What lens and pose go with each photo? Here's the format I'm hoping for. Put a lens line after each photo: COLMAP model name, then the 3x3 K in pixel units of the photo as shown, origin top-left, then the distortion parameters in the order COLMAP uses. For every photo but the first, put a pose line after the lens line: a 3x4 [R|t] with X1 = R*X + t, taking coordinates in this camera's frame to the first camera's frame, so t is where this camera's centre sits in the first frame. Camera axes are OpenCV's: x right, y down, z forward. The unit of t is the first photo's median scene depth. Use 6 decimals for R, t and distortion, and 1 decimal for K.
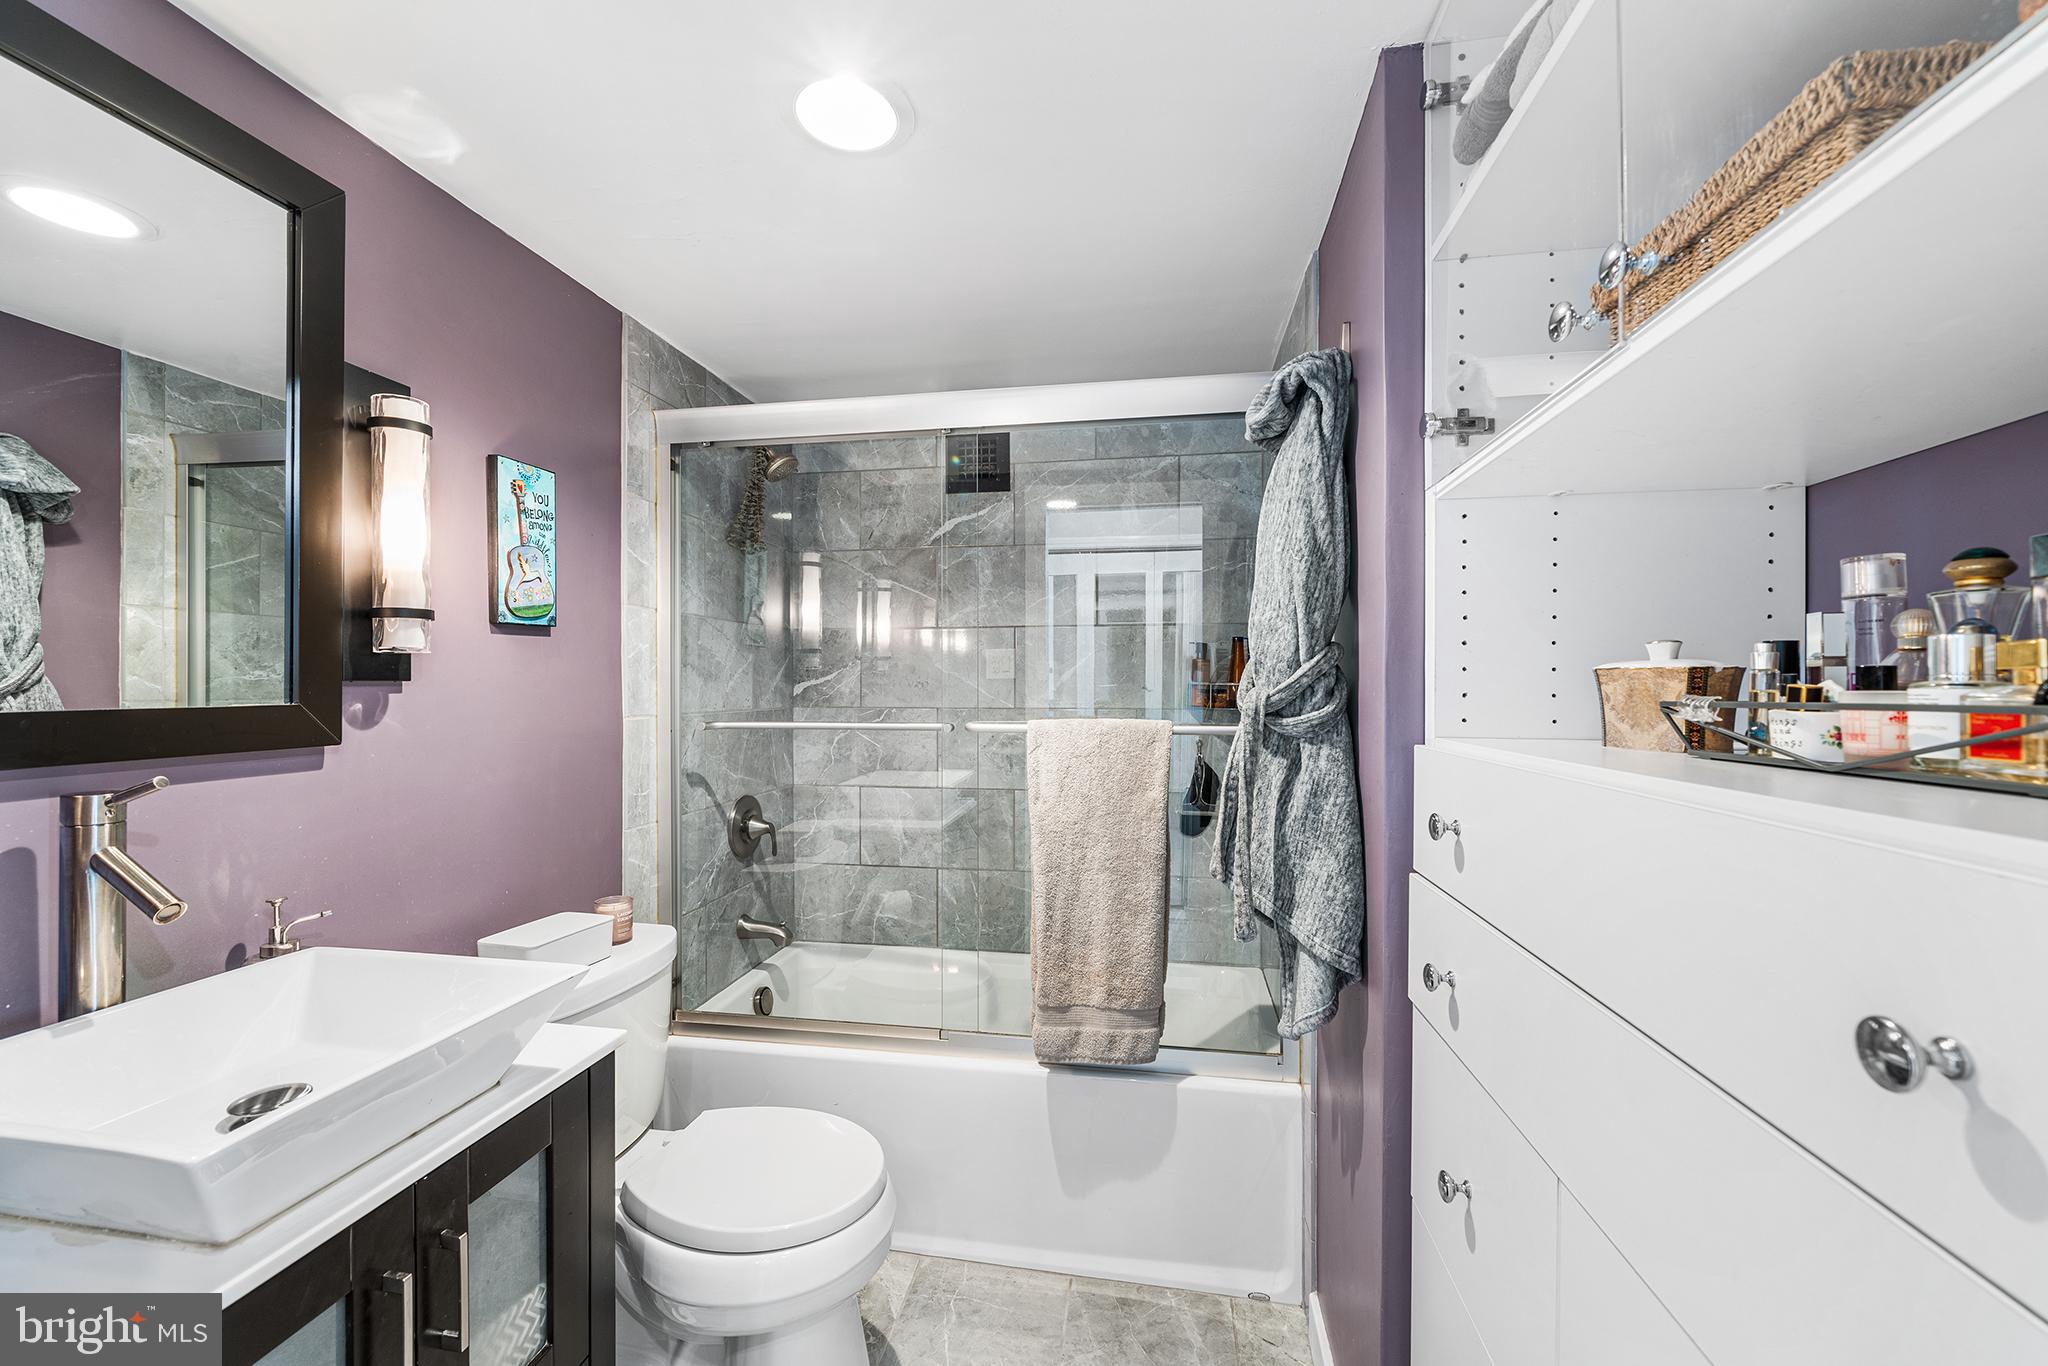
lens RADIAL K [[812.1, 0, 1027.9], [0, 812.1, 703.8], [0, 0, 1]] dist [-0.001530, -0.000317]
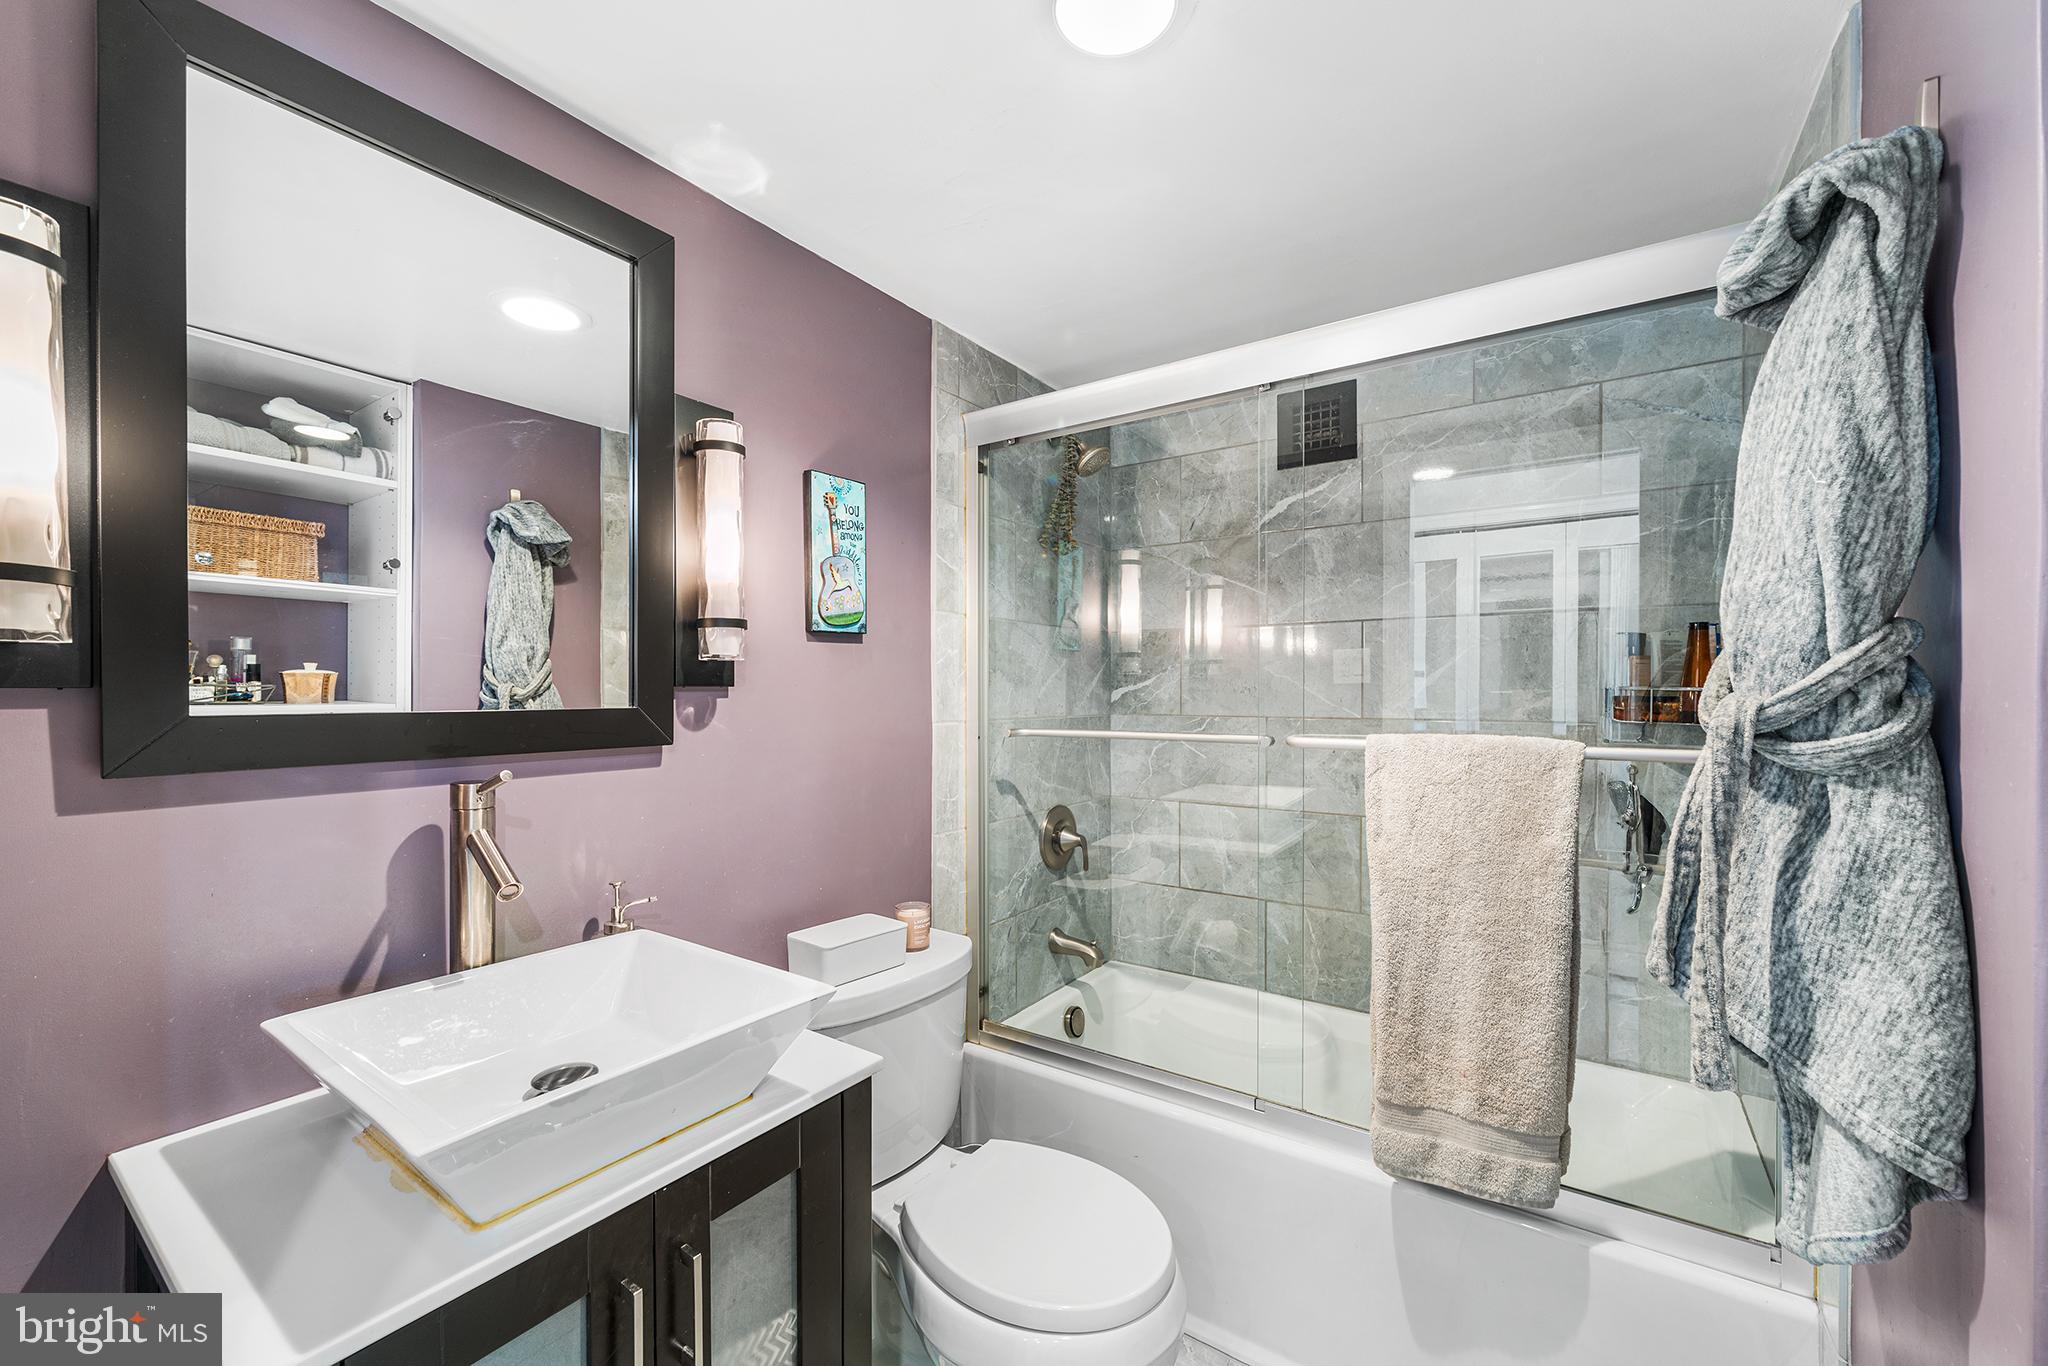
lens RADIAL K [[812.1, 0, 1027.9], [0, 812.1, 703.8], [0, 0, 1]] dist [-0.001530, -0.000317]
pose [[0.906305, 0.006255, -0.422579, 0.039910], [-0.009777, 0.999933, -0.006168, -0.001976], [0.422512, 0.009722, 0.906305, 0.162245]]
